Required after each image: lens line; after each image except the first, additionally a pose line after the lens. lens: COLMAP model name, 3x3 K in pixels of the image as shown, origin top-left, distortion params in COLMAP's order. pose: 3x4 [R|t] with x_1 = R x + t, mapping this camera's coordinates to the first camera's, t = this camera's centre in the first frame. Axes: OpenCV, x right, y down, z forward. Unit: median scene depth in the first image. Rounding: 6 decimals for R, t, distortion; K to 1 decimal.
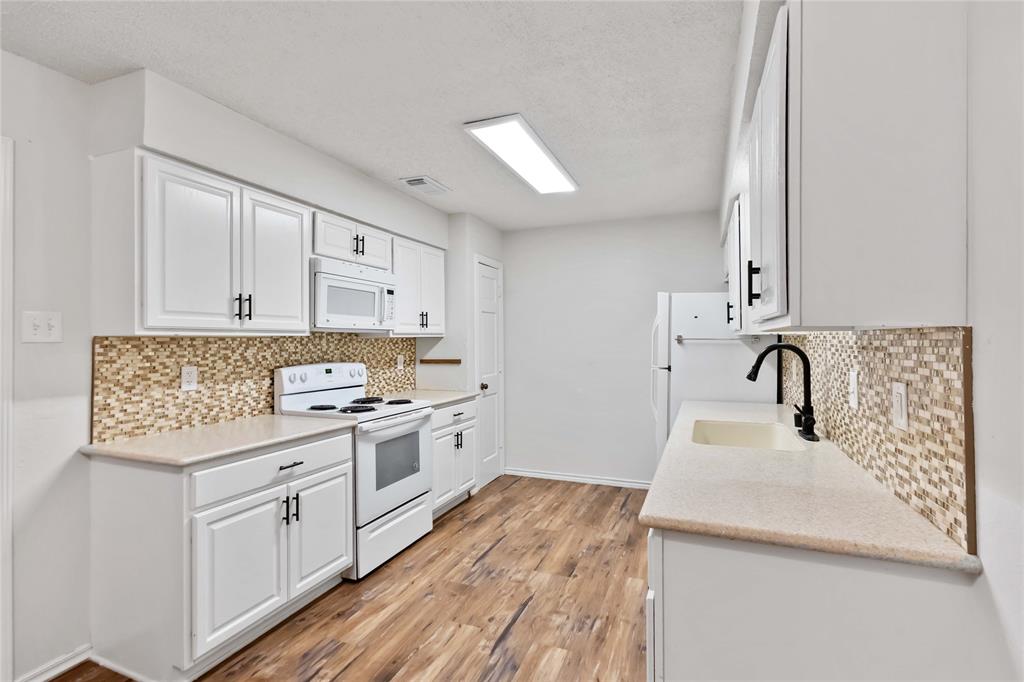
lens RADIAL K [[478.1, 0, 506.4], [0, 478.1, 341.1], [0, 0, 1]] dist [-0.002514, 0.001086]
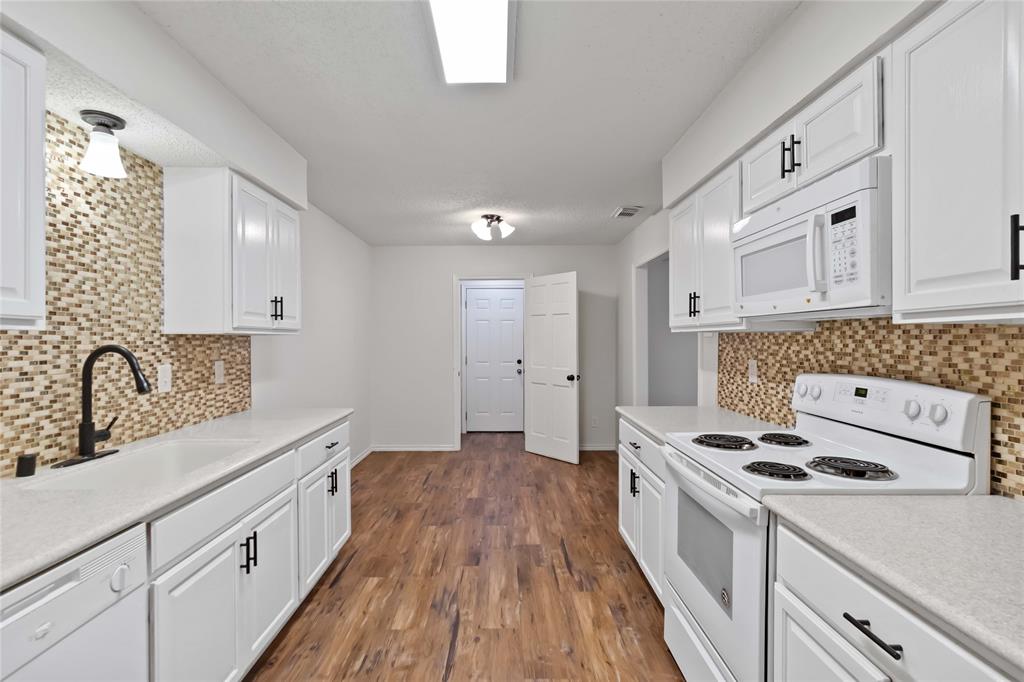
lens RADIAL K [[478.1, 0, 506.4], [0, 478.1, 341.1], [0, 0, 1]] dist [-0.002514, 0.001086]
pose [[-0.919626, 0.012315, -0.392601, 0.213884], [0.009582, 0.999914, 0.008918, -0.002572], [0.392677, 0.004439, -0.919666, 1.473145]]
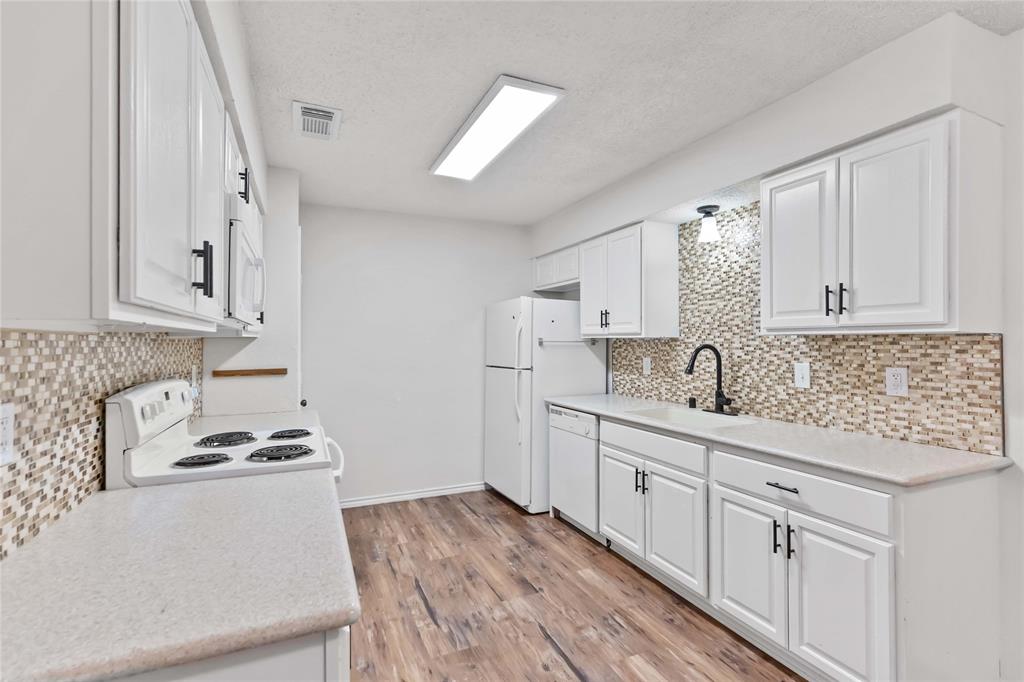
lens RADIAL K [[478.1, 0, 506.4], [0, 478.1, 341.1], [0, 0, 1]] dist [-0.002514, 0.001086]
pose [[0.695337, 0.004850, 0.718667, -0.550404], [0.001391, 0.999966, -0.008094, 0.003655], [-0.718682, 0.006628, 0.695307, 0.356281]]
